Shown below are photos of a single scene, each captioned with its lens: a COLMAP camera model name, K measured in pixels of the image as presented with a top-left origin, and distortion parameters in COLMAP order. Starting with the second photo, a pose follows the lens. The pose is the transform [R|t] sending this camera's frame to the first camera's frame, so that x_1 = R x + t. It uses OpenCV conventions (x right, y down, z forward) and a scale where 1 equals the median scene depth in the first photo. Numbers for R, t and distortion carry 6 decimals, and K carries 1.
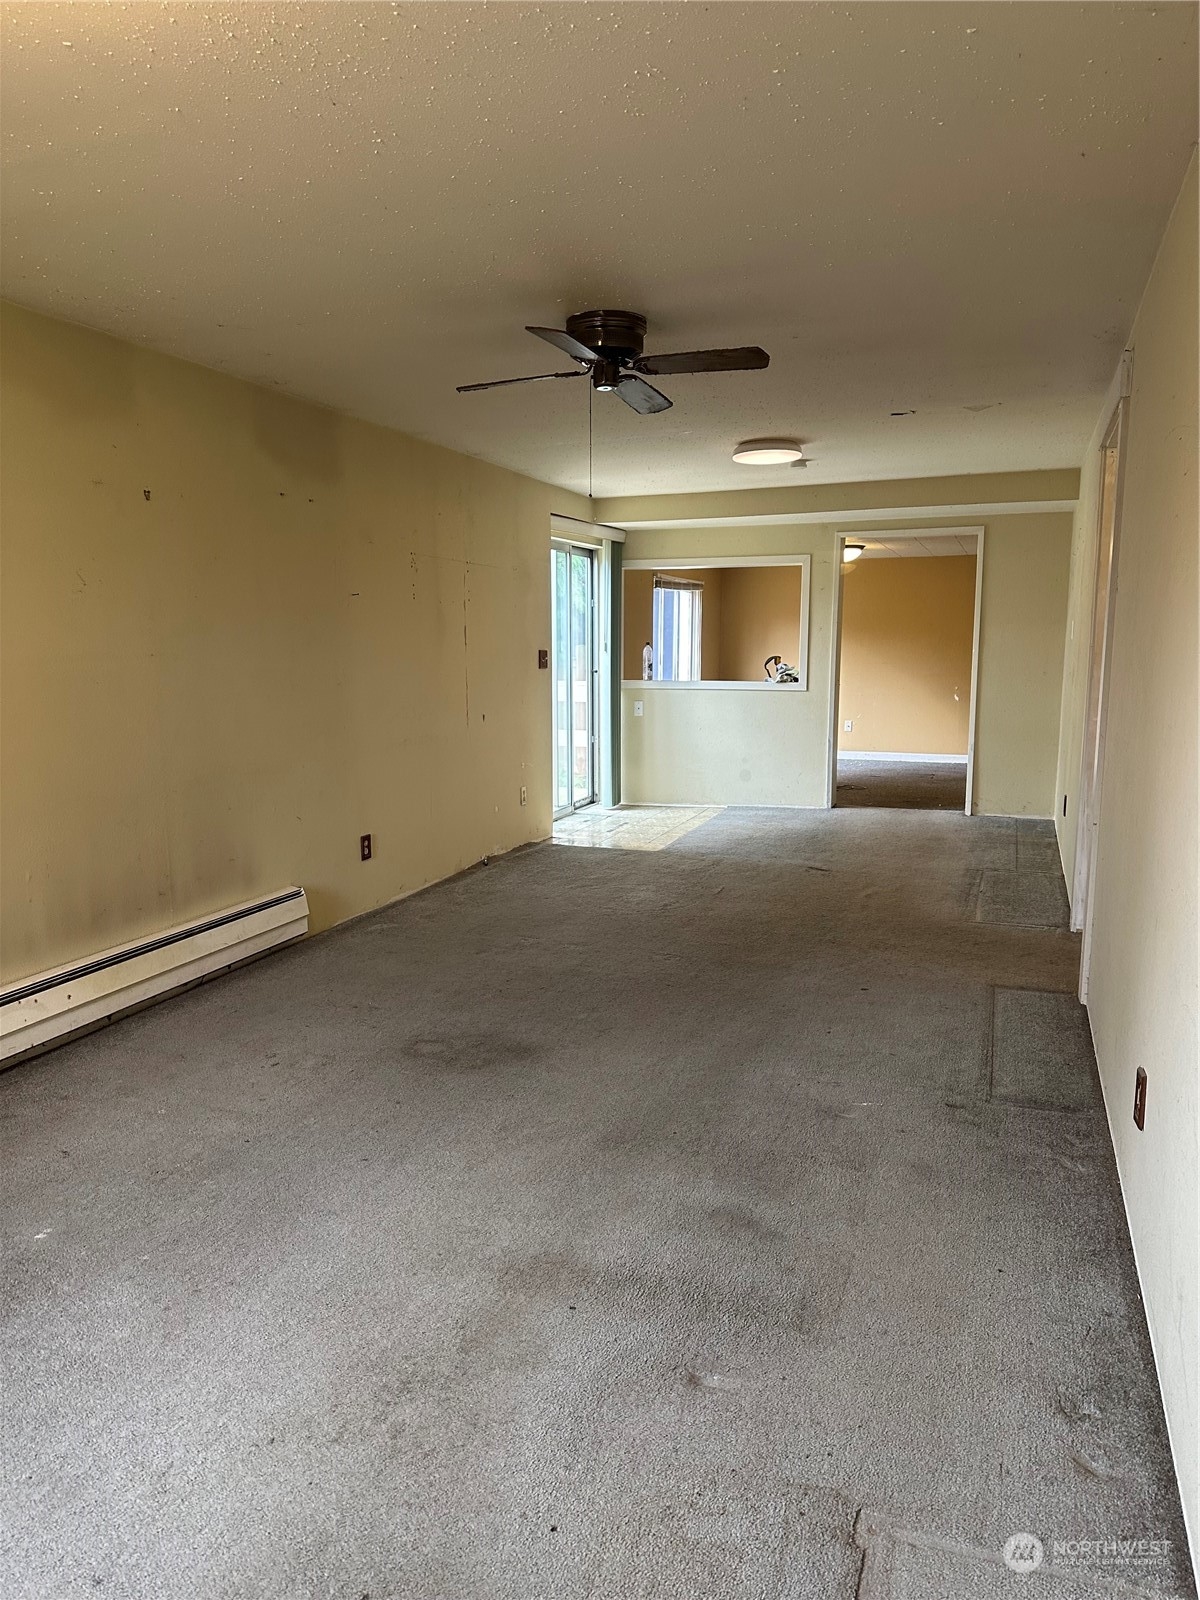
lens RADIAL K [[1124.8, 0, 605.6], [0, 1124.8, 809.9], [0, 0, 1]] dist [0.055116, -0.058519]
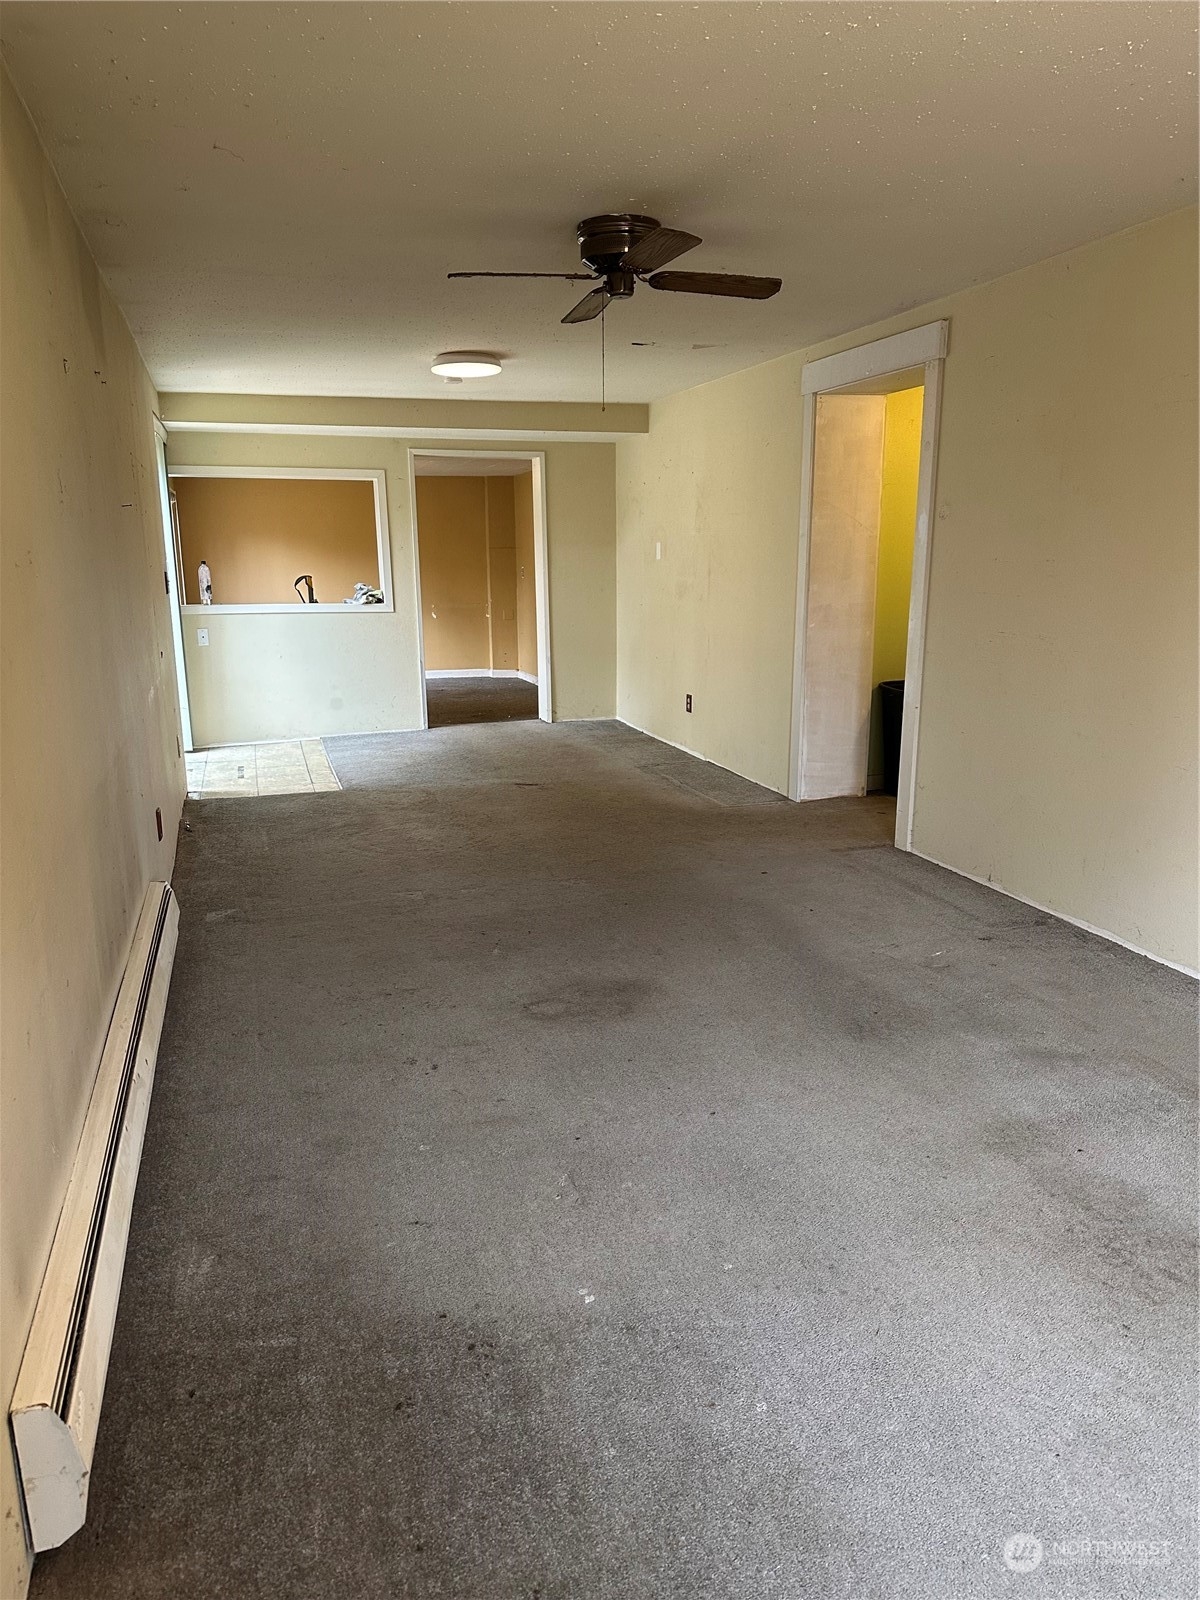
lens RADIAL K [[1124.8, 0, 608.9], [0, 1124.8, 796.6], [0, 0, 1]] dist [0.055116, -0.058519]
pose [[0.788446, -0.136210, 0.599833, -0.431511], [0.099769, 0.990579, 0.093800, -0.029405], [-0.606959, -0.014111, 0.794608, 0.157374]]
